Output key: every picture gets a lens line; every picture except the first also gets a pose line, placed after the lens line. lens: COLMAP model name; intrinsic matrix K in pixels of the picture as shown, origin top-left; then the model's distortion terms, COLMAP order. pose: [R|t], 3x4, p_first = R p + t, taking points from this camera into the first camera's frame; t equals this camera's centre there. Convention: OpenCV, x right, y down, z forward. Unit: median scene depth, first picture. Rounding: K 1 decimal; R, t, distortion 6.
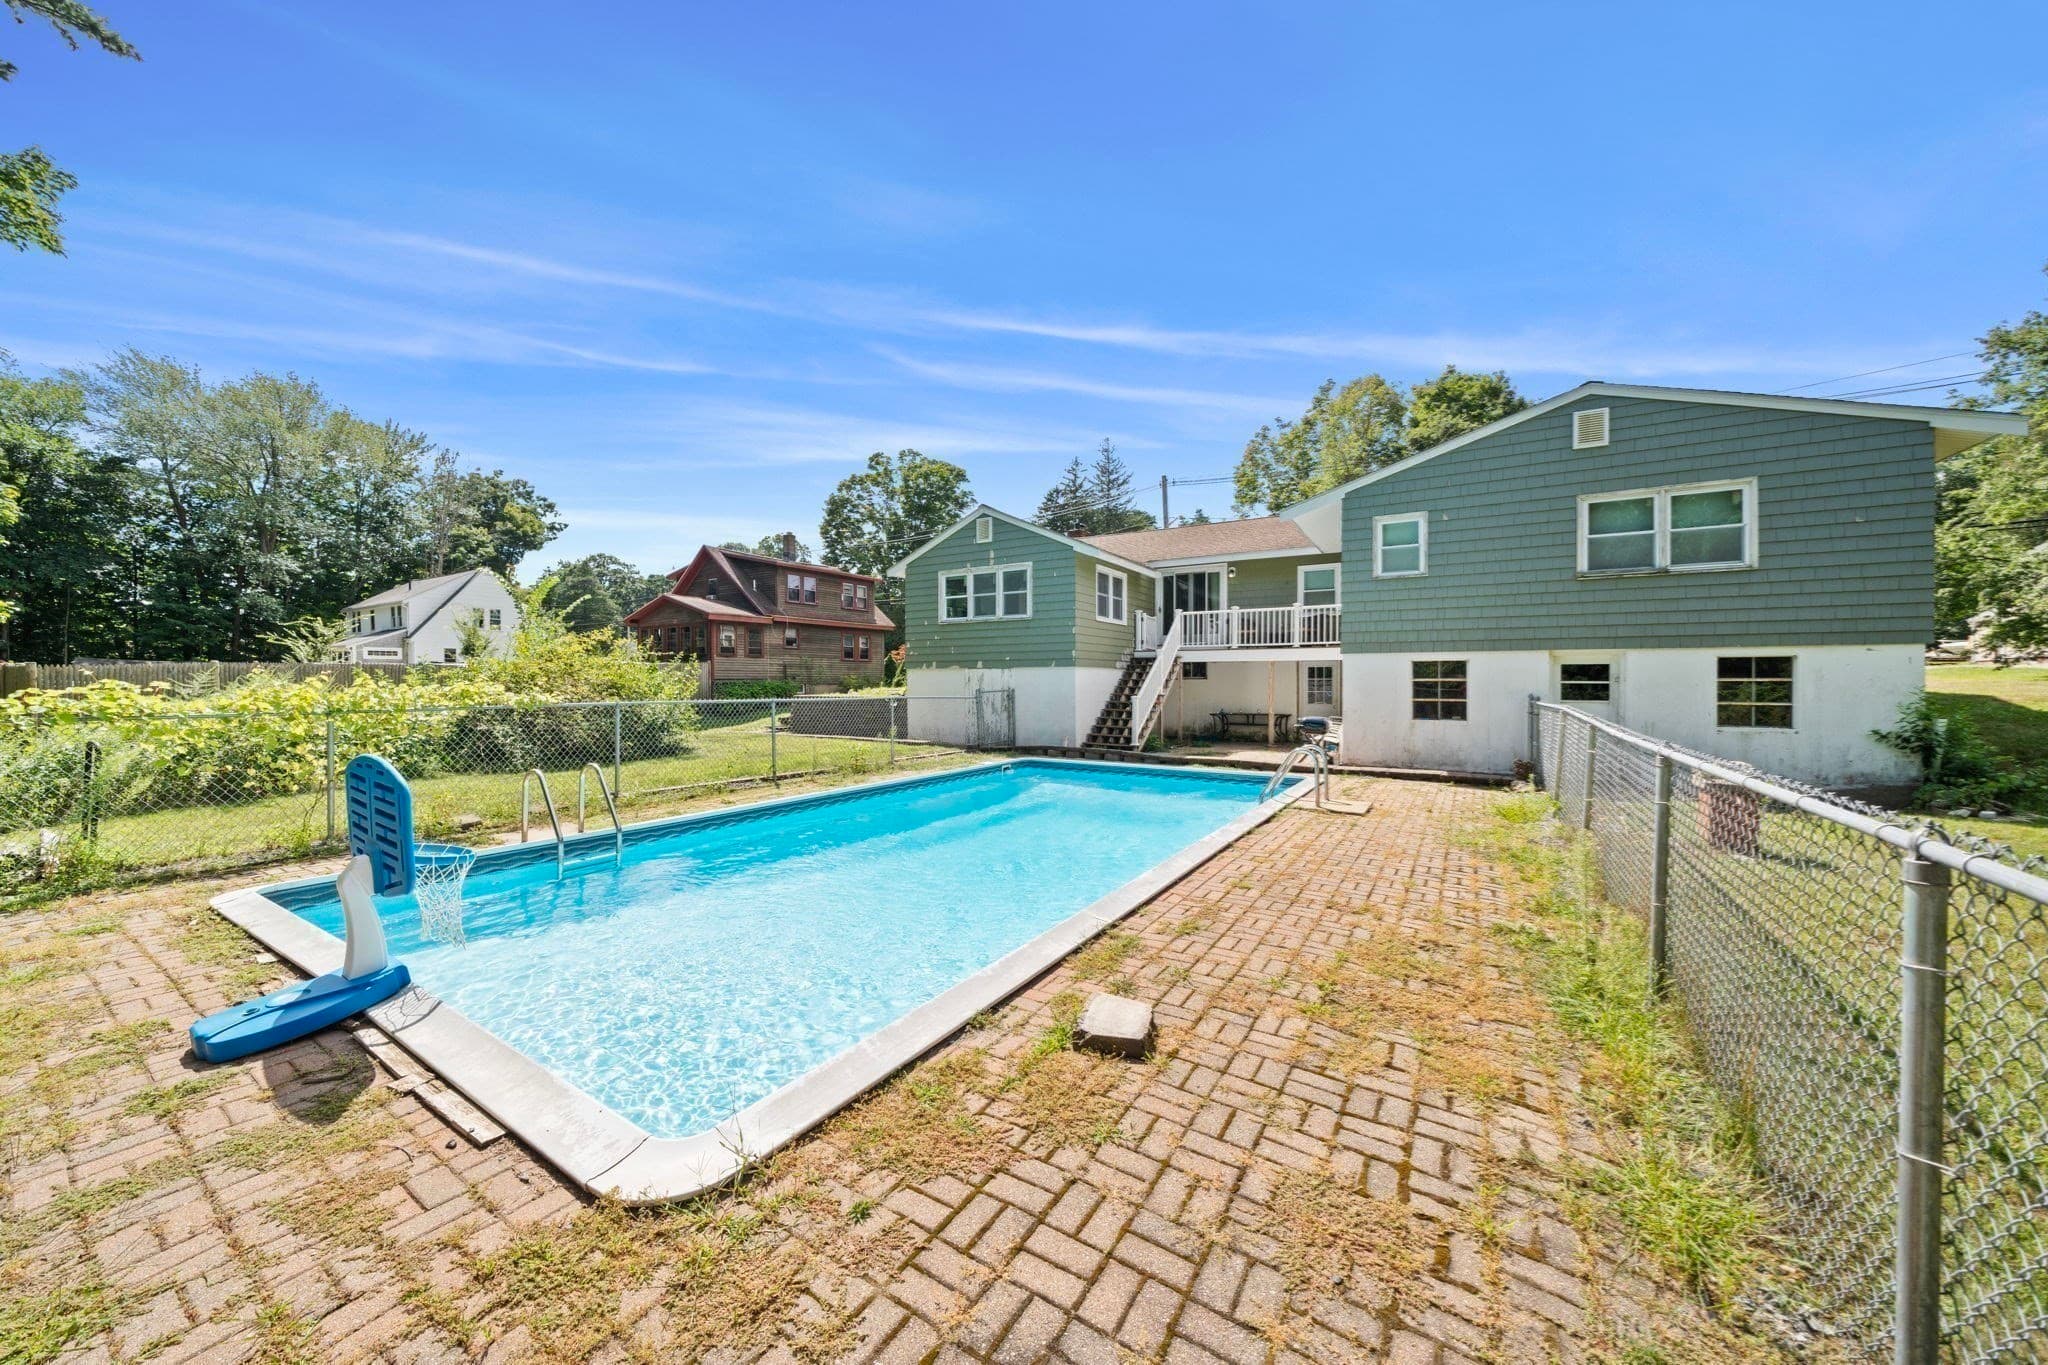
lens RADIAL K [[704.8, 0, 1020.2], [0, 704.8, 687.9], [0, 0, 1]] dist [0.001462, -0.000014]
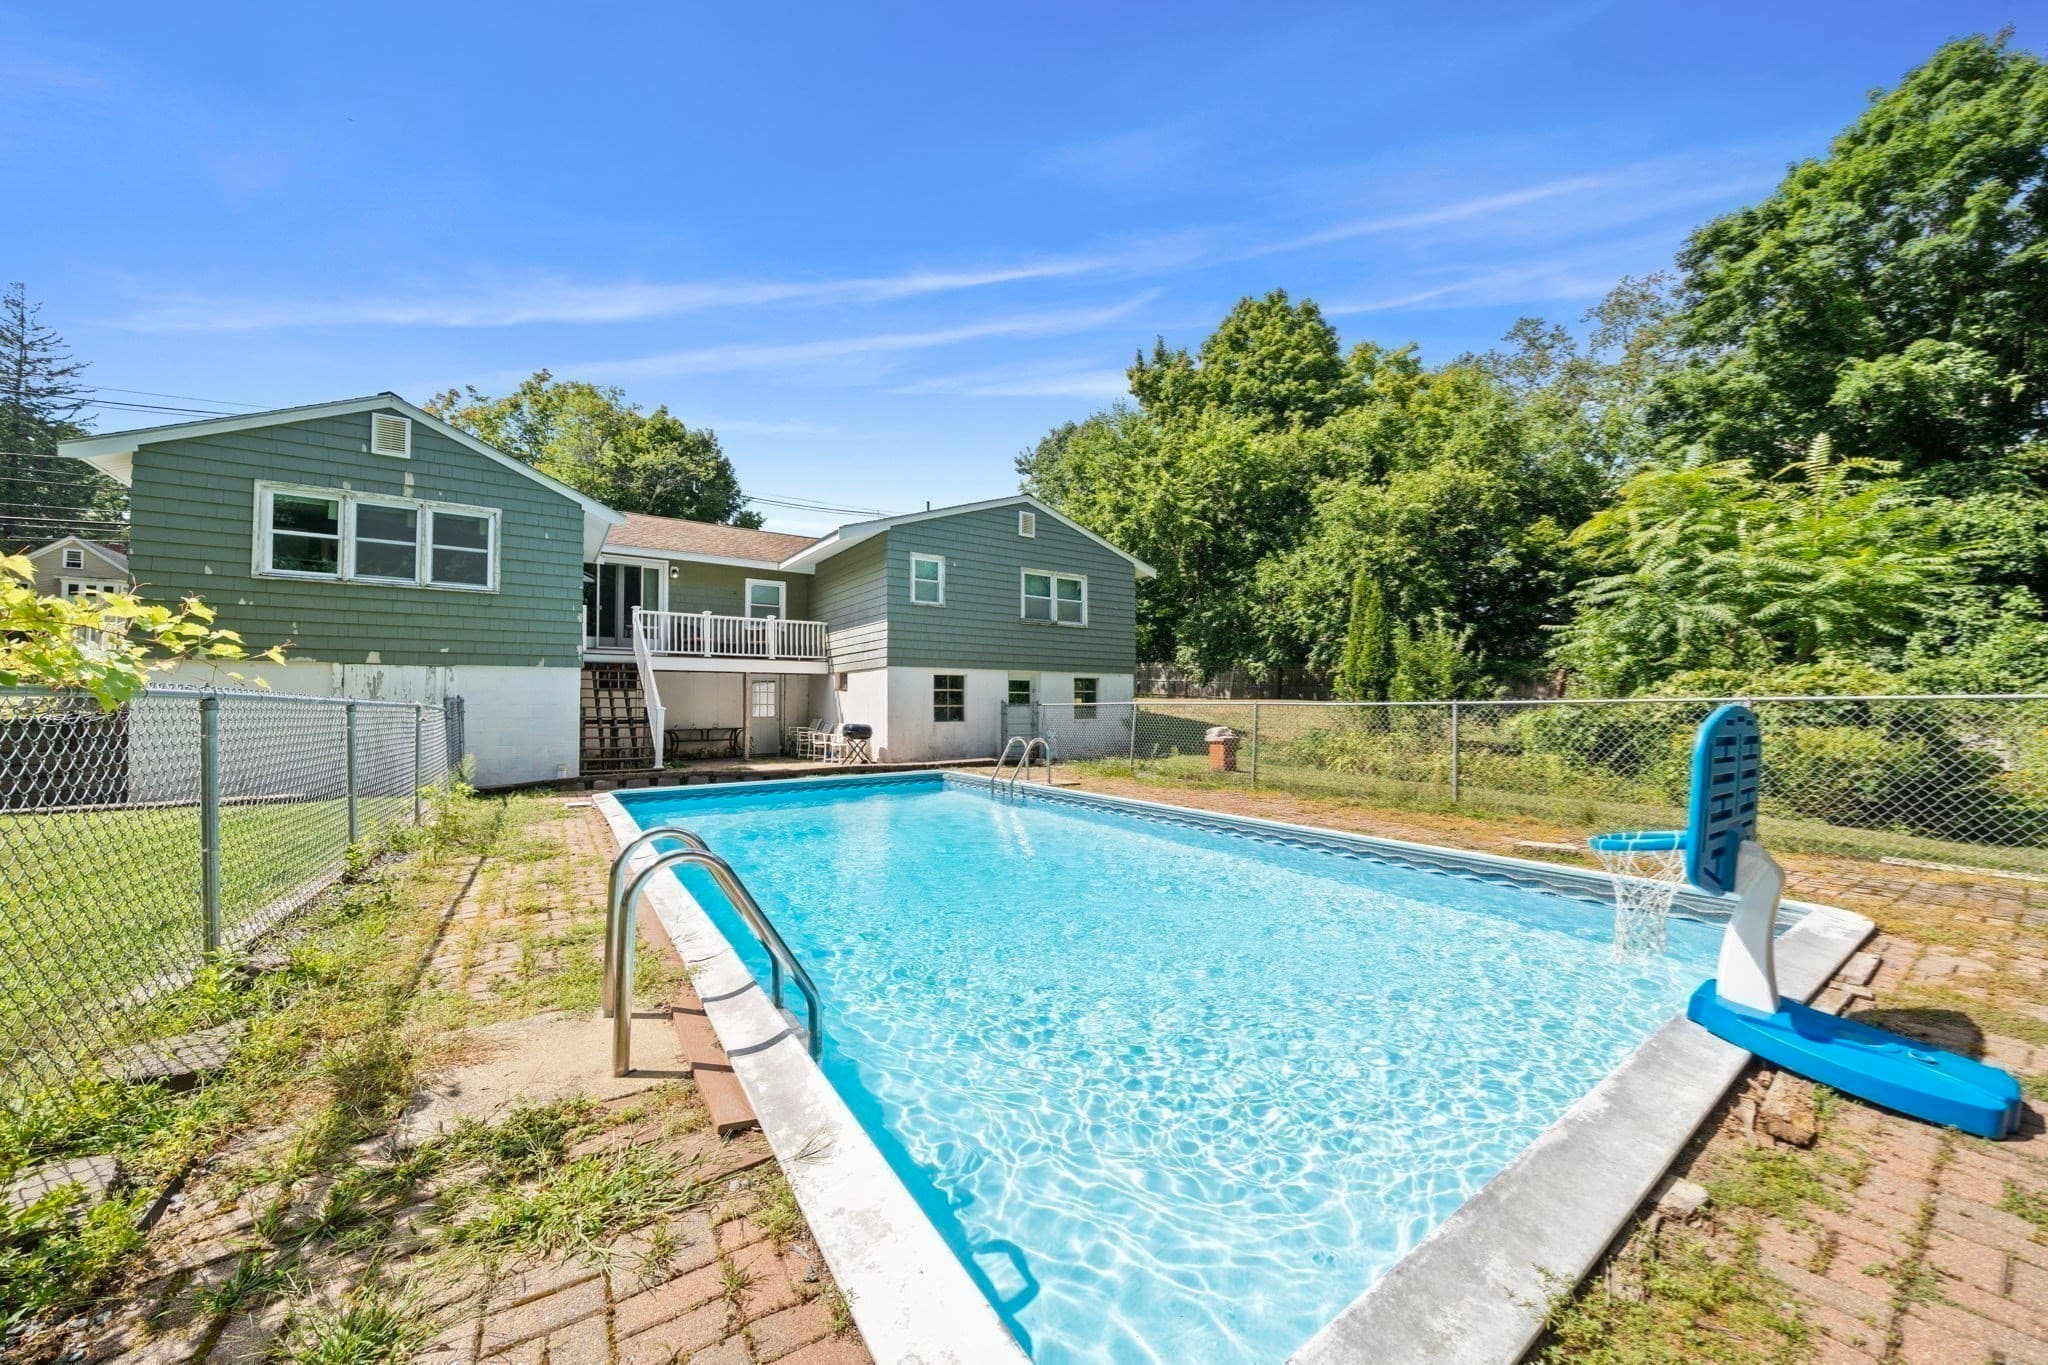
lens RADIAL K [[704.8, 0, 1014.8], [0, 704.8, 686.4], [0, 0, 1]] dist [0.001462, -0.000014]
pose [[0.413589, 0.023155, 0.910169, -0.379898], [0.014470, 0.999383, -0.032000, 0.018137], [-0.910349, 0.026405, 0.412999, 0.272020]]
